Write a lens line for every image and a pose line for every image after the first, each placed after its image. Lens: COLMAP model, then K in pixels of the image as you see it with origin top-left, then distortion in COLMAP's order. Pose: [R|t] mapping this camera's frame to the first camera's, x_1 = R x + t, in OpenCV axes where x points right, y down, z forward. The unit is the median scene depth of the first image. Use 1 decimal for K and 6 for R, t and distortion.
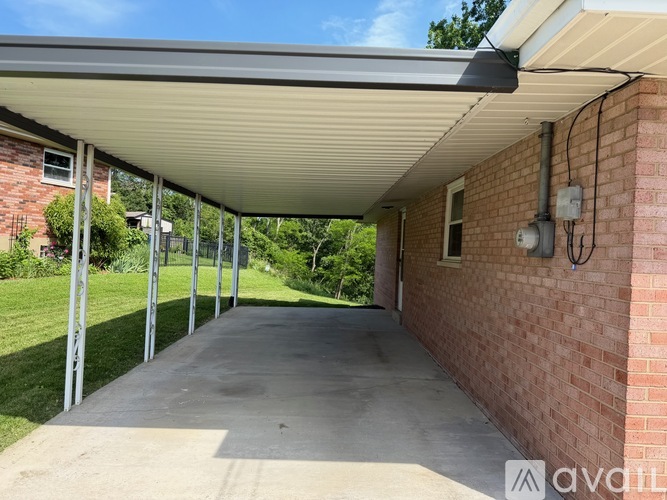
lens RADIAL K [[481.5, 0, 333.5], [0, 481.5, 250.0], [0, 0, 1]] dist [0.031965, -0.002977]
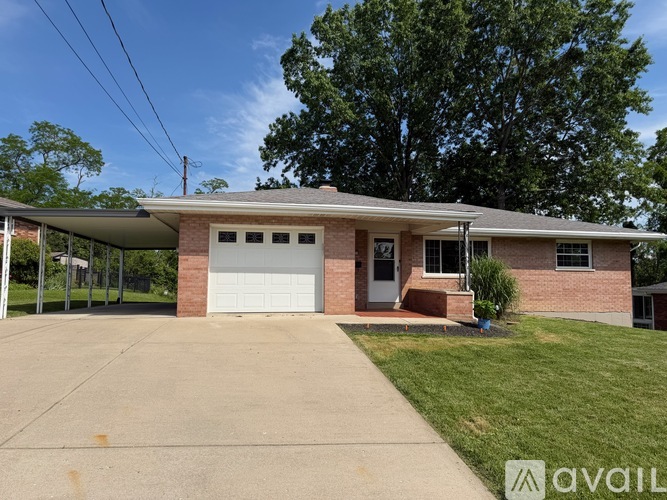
lens RADIAL K [[481.5, 0, 333.5], [0, 481.5, 250.0], [0, 0, 1]] dist [0.031965, -0.002977]
pose [[0.990110, -0.025303, 0.137992, 0.145667], [0.035755, 0.996632, -0.073796, 0.039609], [-0.135660, 0.078000, 0.987680, -0.382197]]
